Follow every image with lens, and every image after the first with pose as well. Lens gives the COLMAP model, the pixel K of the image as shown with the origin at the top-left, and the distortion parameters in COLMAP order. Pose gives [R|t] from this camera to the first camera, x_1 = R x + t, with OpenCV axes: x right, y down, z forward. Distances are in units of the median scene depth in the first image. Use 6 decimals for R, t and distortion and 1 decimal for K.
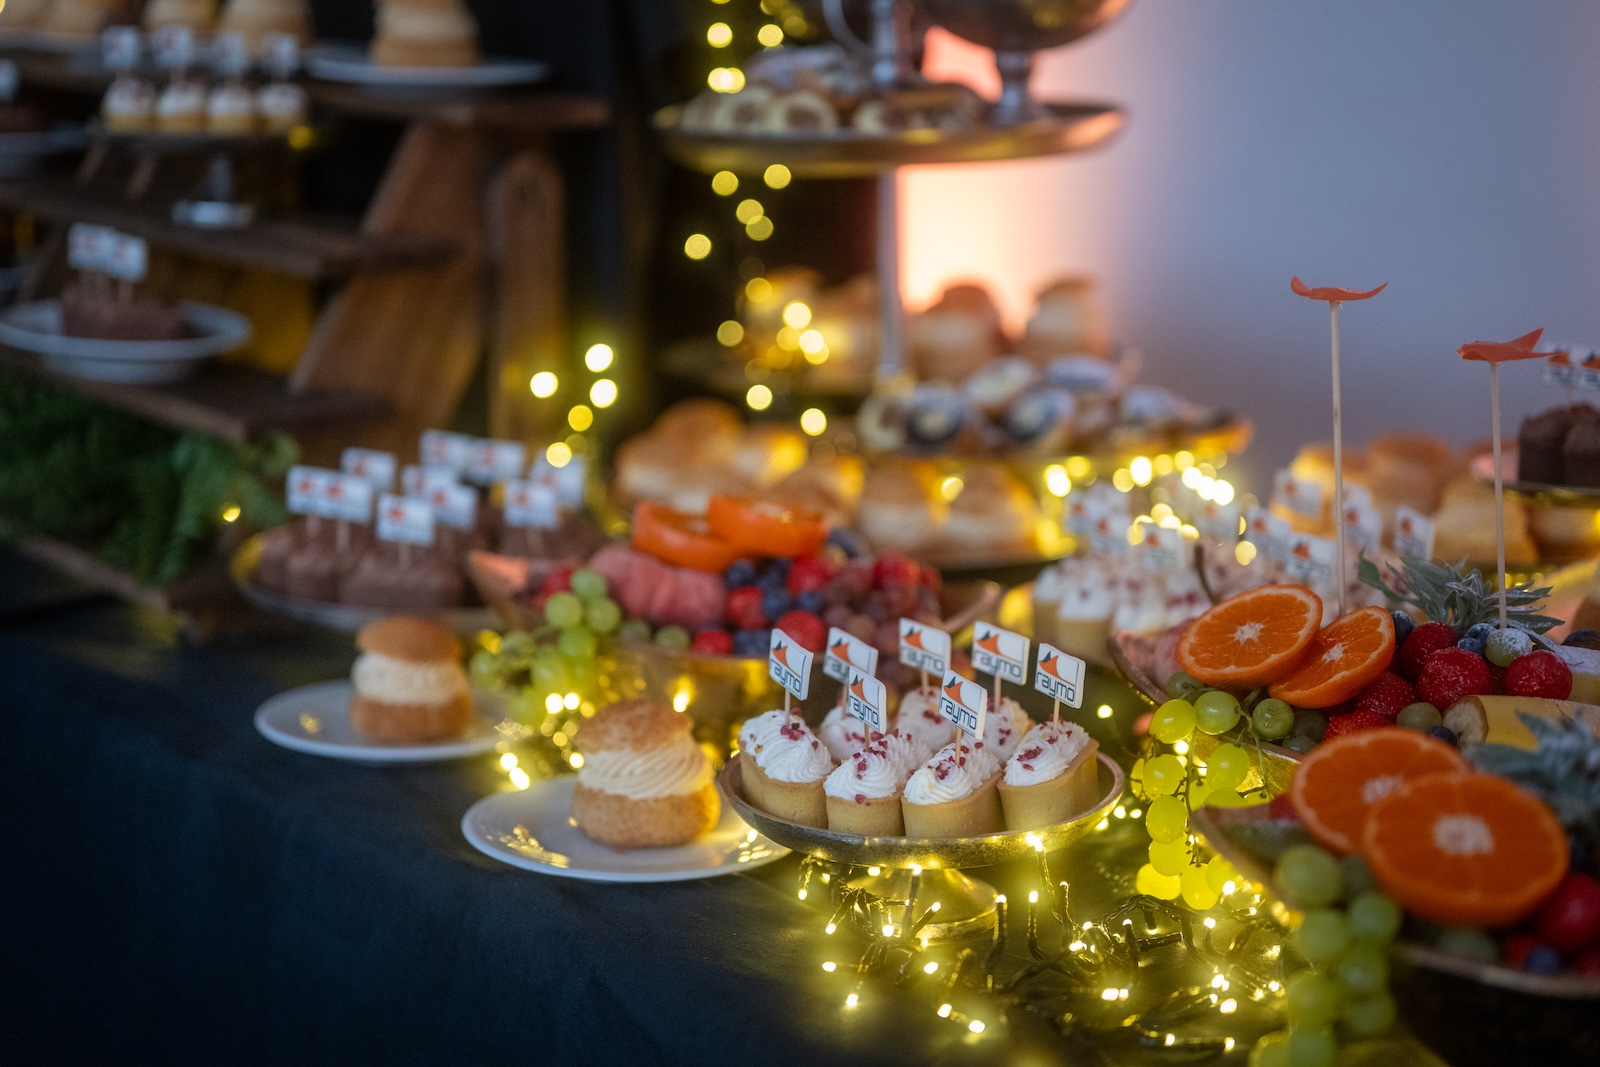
lens RADIAL K [[2909.4, 0, 787.1], [0, 2909.4, 640.6], [0, 0, 1]] dist [-0.000098, 0.000000]
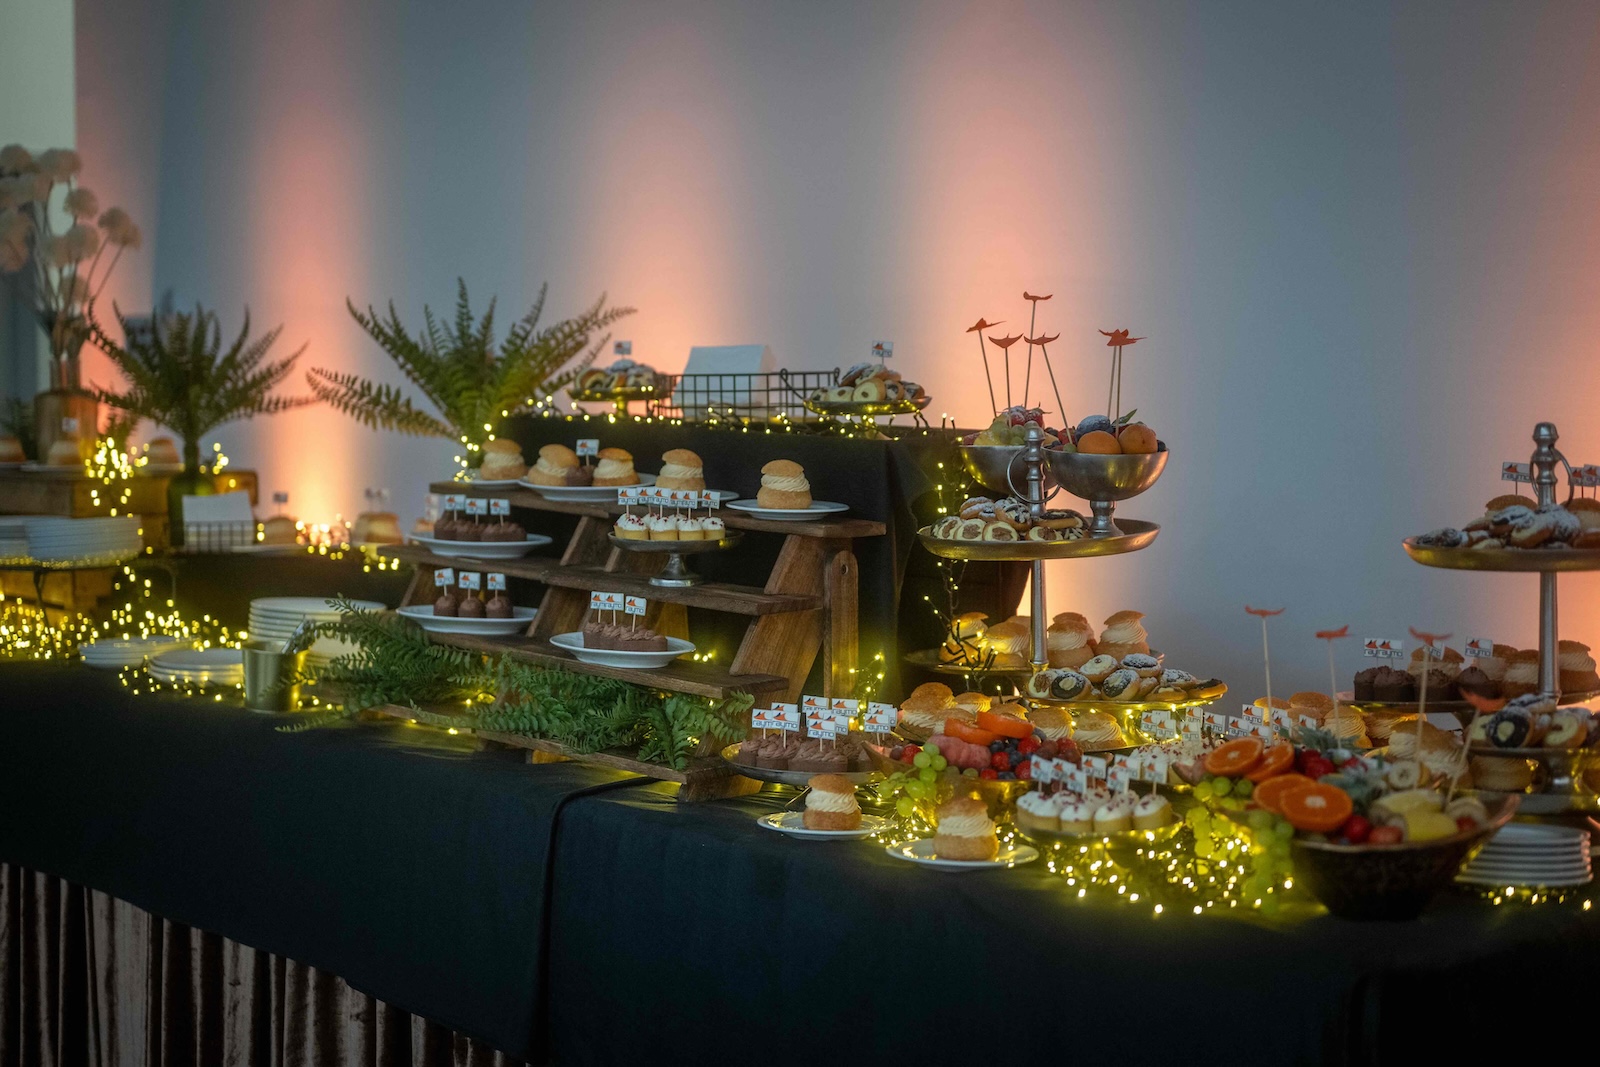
lens RADIAL K [[2909.4, 0, 799.0], [0, 2909.4, 531.9], [0, 0, 1]] dist [-0.000098, 0.000000]
pose [[0.999762, -0.008087, 0.020280, -0.194199], [0.011224, 0.987106, -0.159671, 0.154634], [-0.018728, 0.159861, 0.986962, -1.093941]]
